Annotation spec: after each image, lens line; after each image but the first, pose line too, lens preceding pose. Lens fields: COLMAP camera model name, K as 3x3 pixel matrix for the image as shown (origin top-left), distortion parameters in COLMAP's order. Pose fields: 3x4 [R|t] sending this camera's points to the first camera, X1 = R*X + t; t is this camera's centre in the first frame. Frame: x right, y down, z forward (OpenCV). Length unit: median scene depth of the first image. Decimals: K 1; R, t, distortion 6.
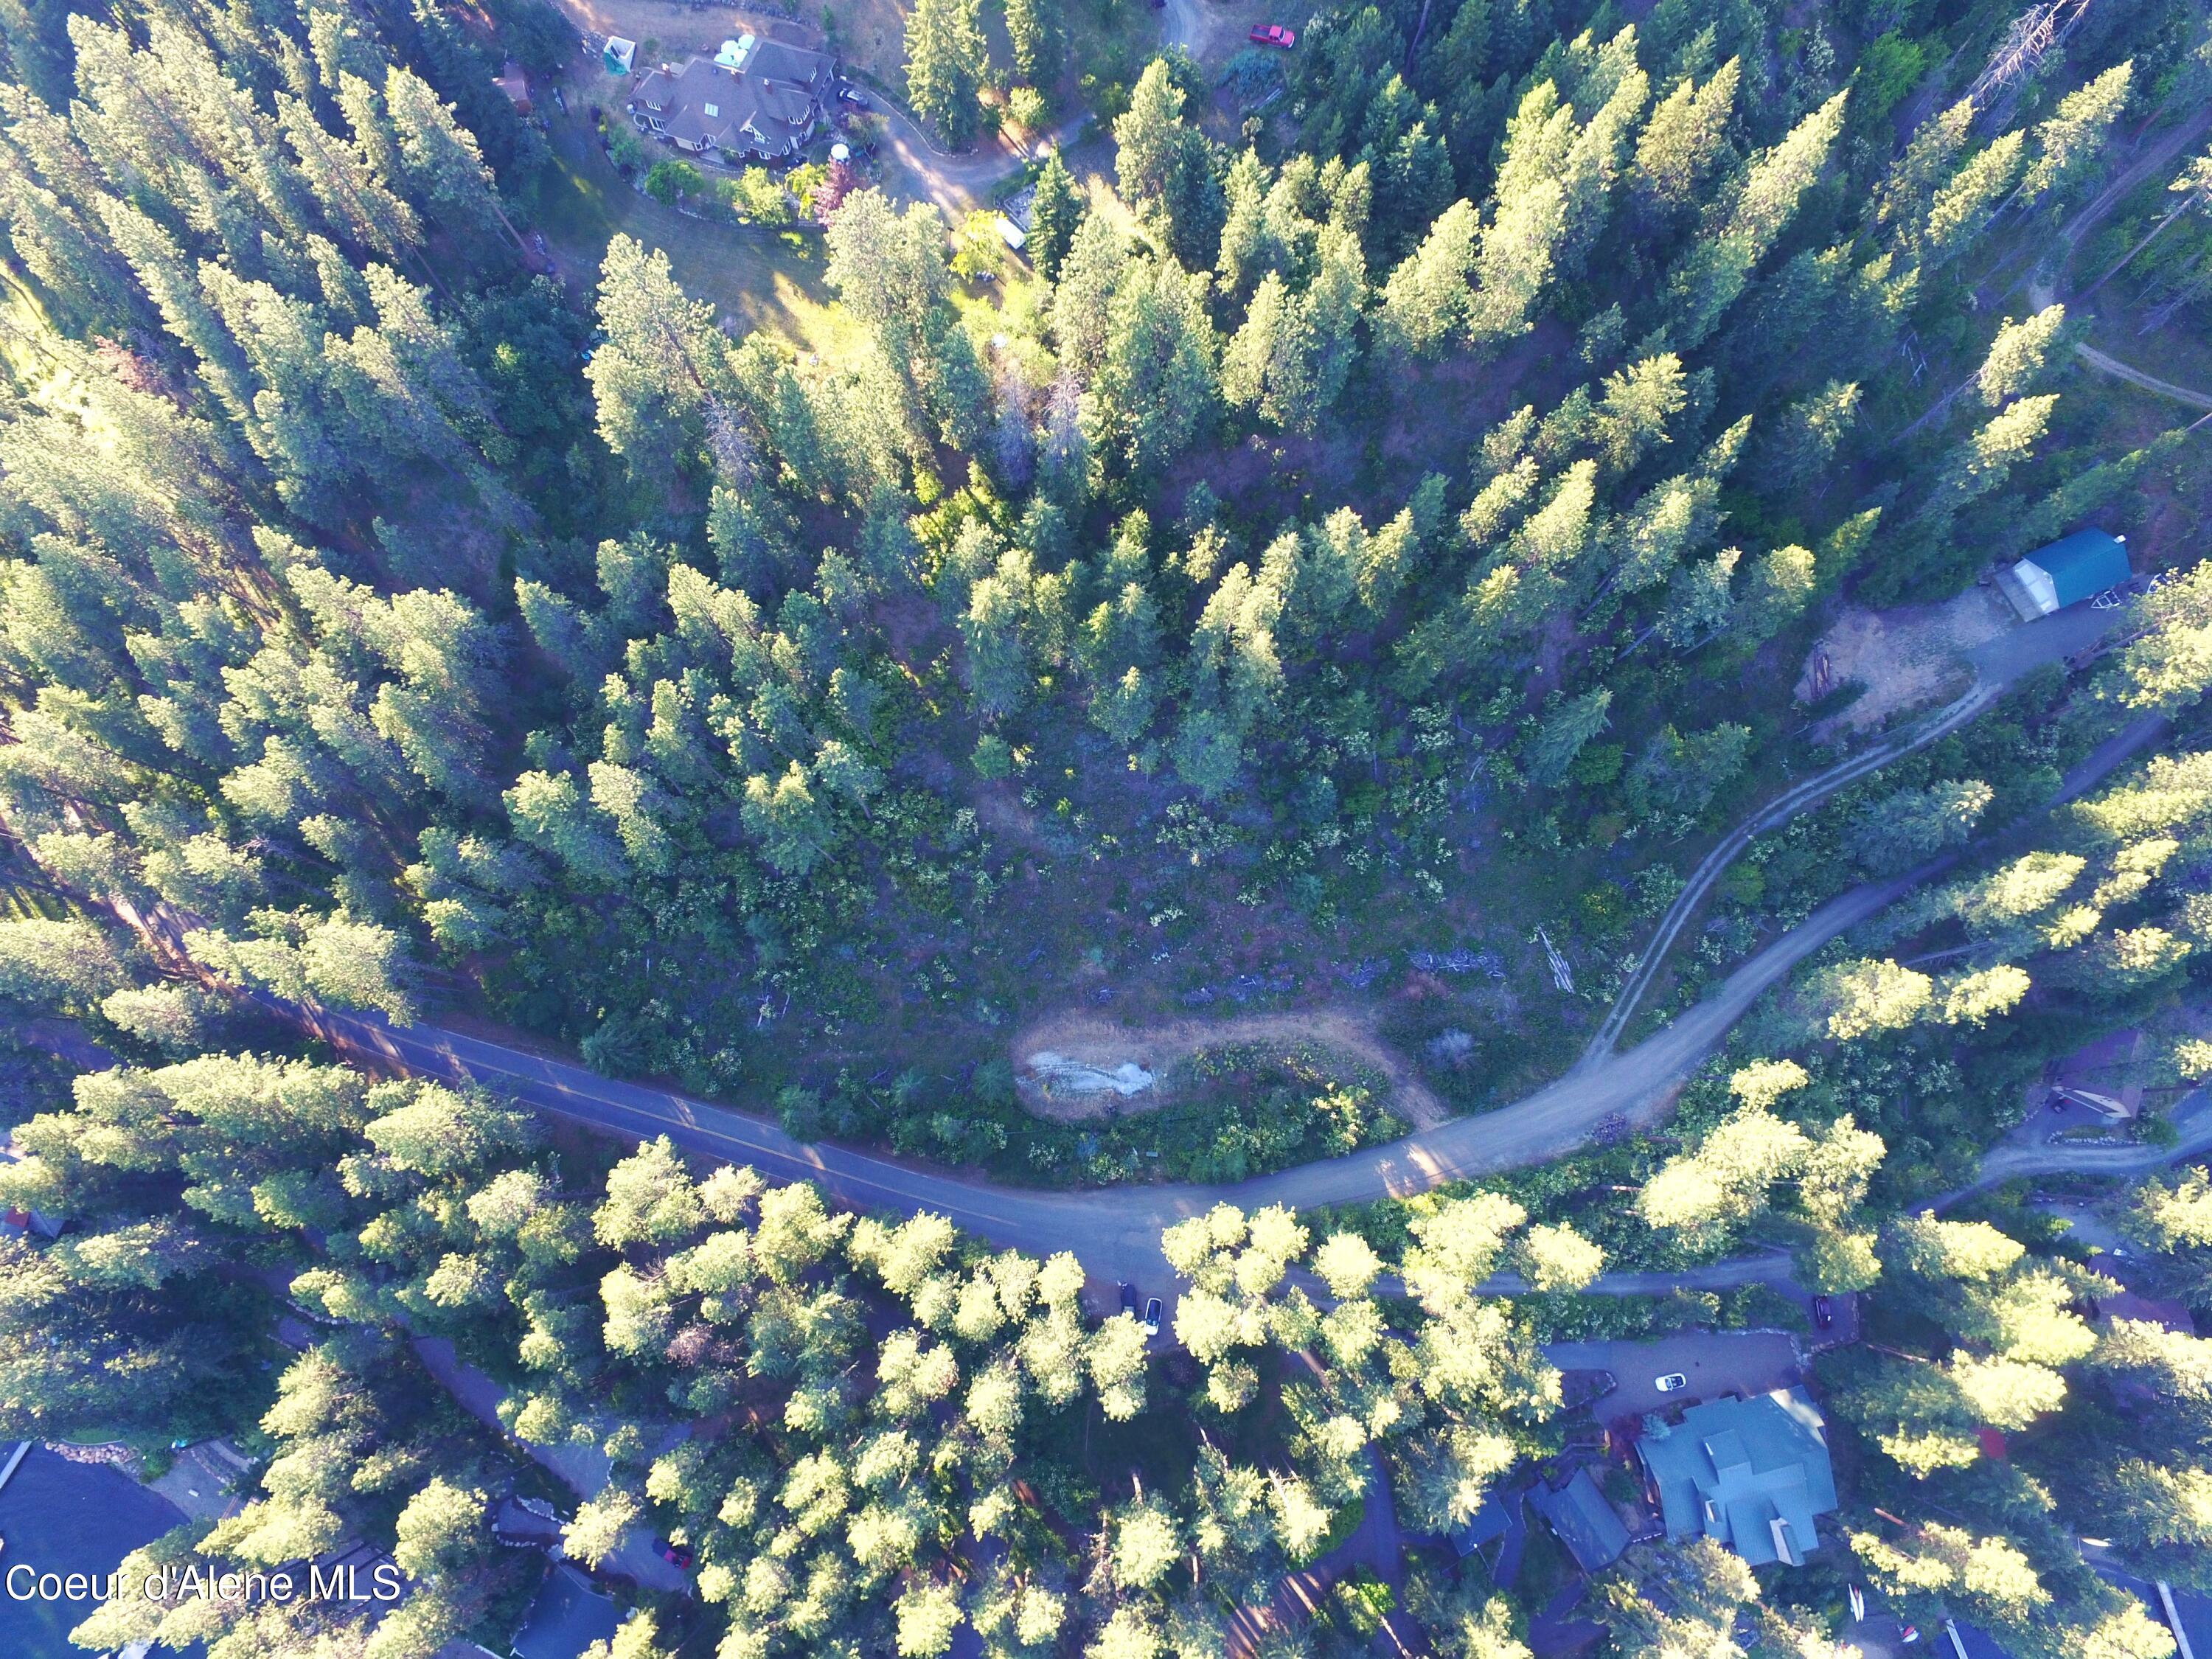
lens RADIAL K [[1271.6, 0, 1111.9], [0, 1271.6, 820.5], [0, 0, 1]] dist [0.003548, 0.000820]
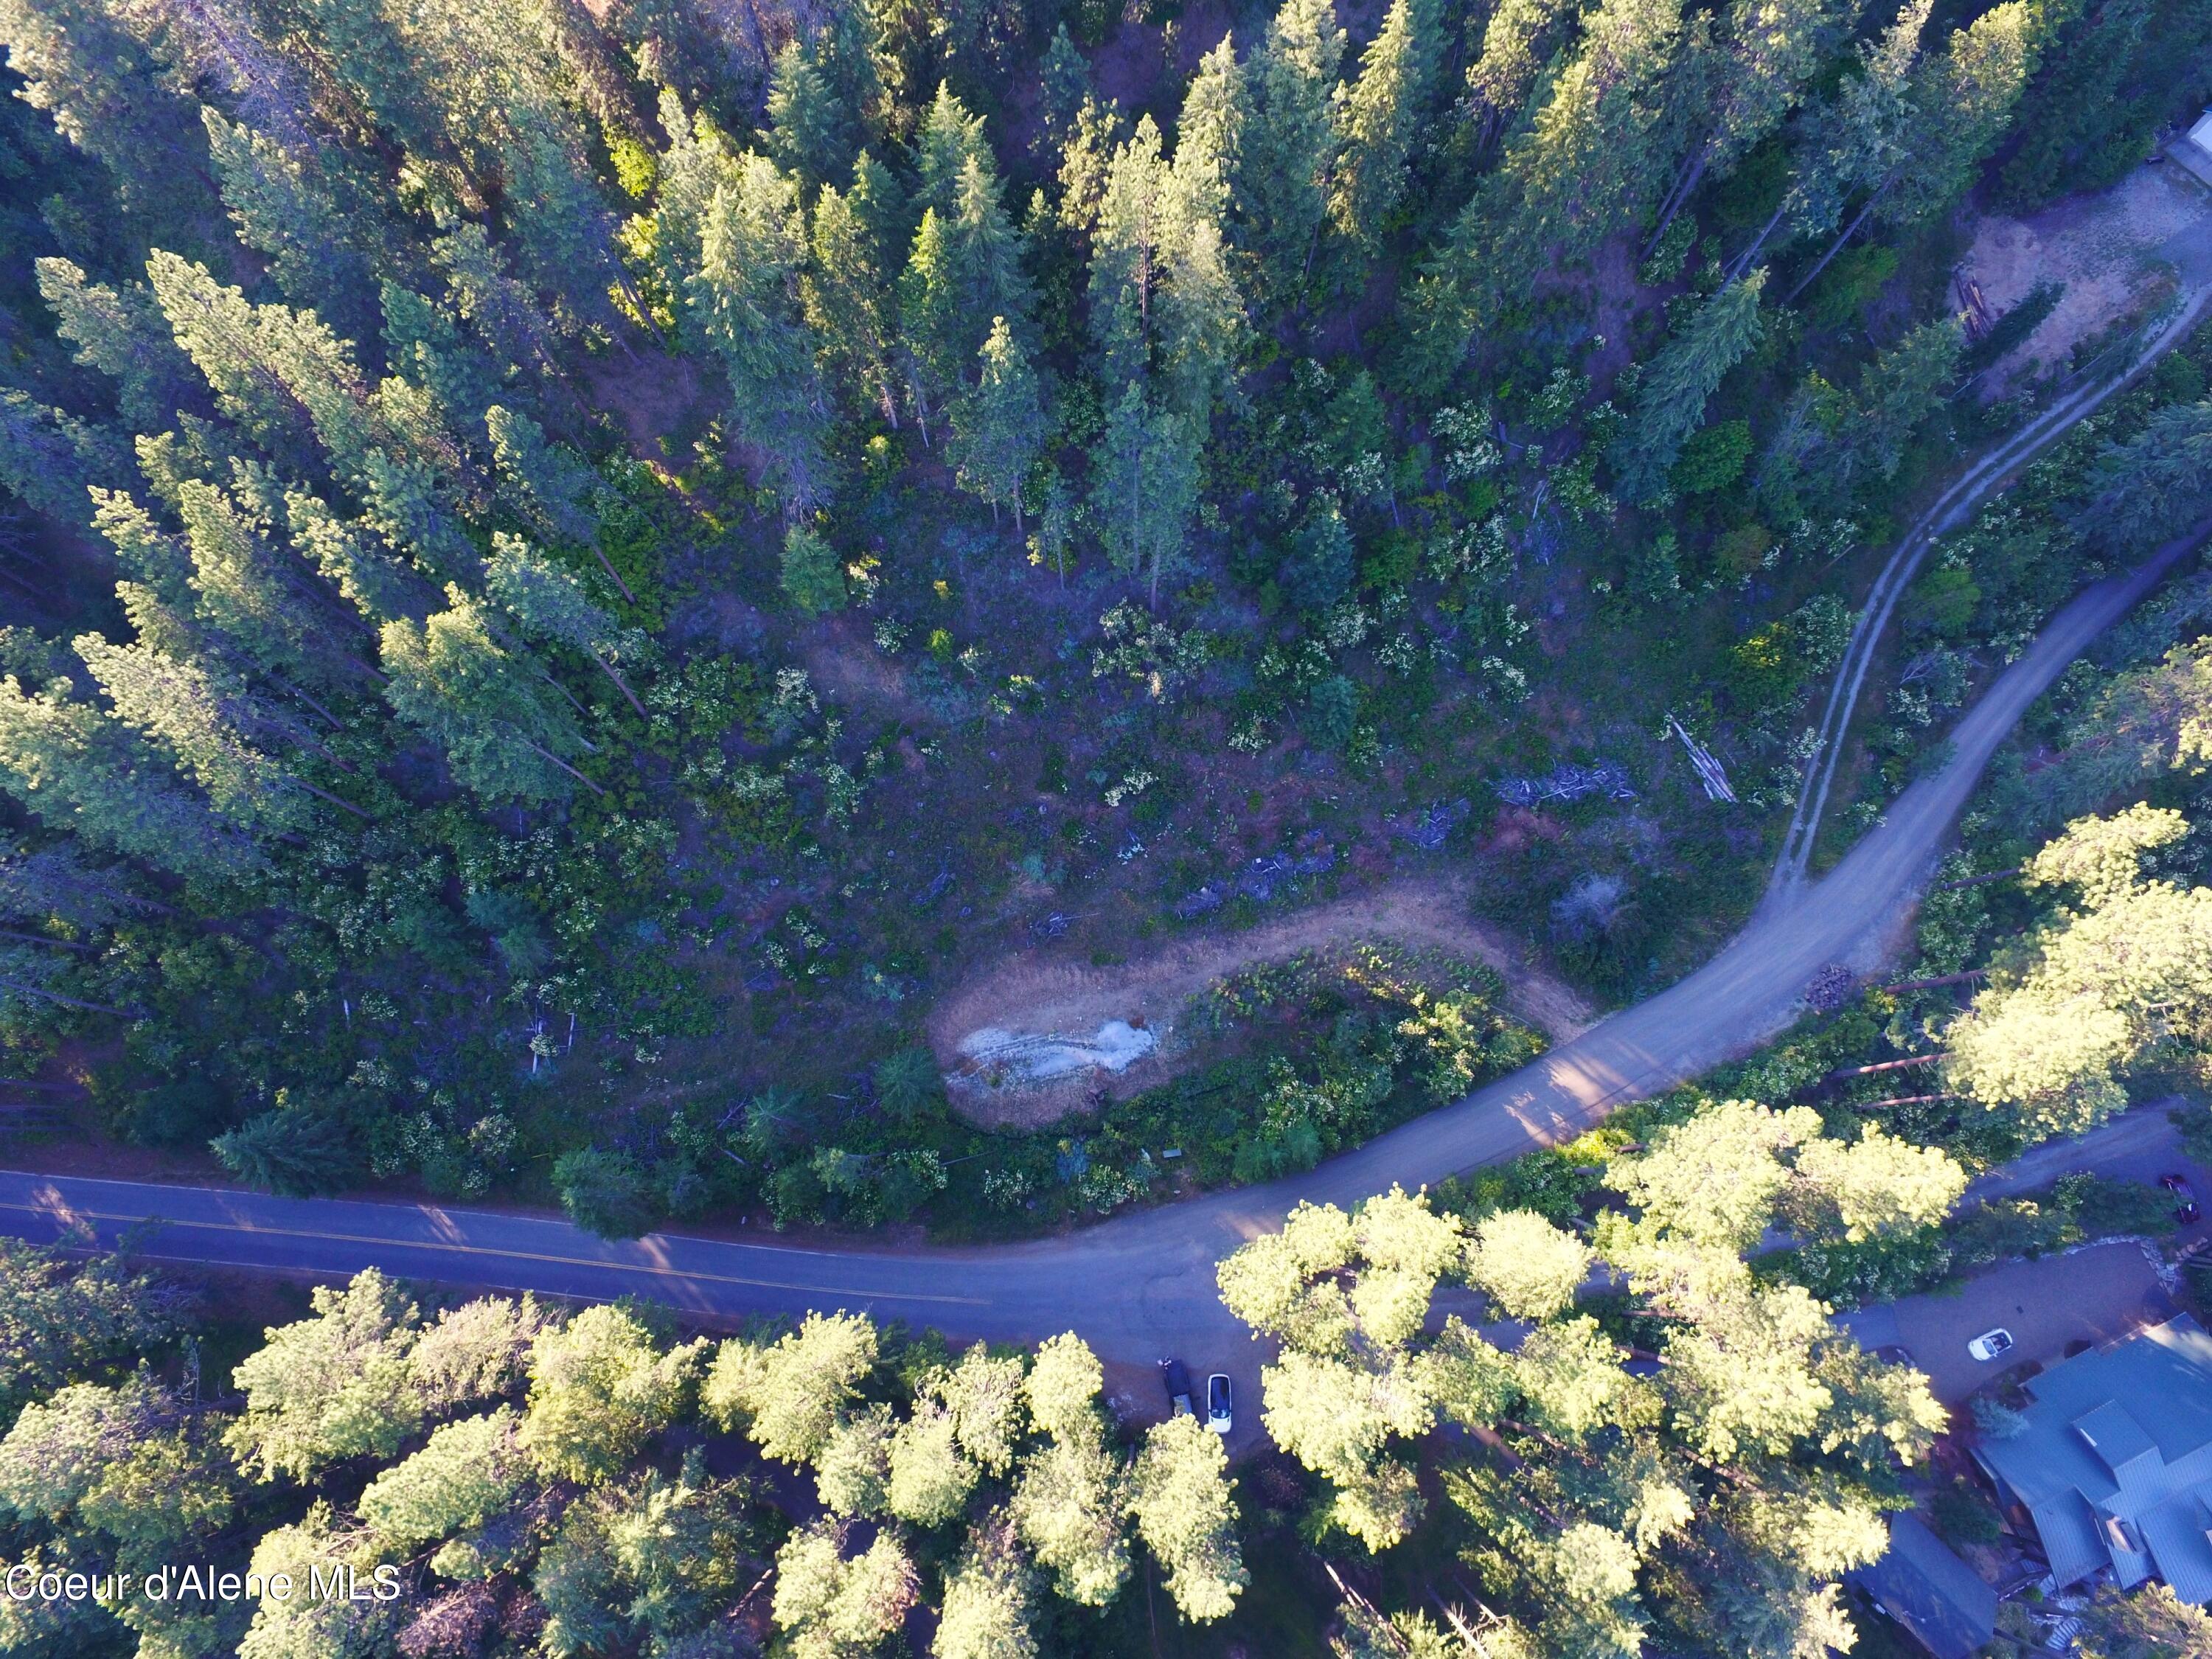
lens RADIAL K [[1275.7, 0, 1112.1], [0, 1275.7, 818.9], [0, 0, 1]] dist [-0.010449, 0.017113]
pose [[0.982989, -0.176464, 0.050916, -0.001748], [0.178153, 0.983522, -0.030771, 0.114973], [-0.044647, 0.039318, 0.998229, 0.363549]]
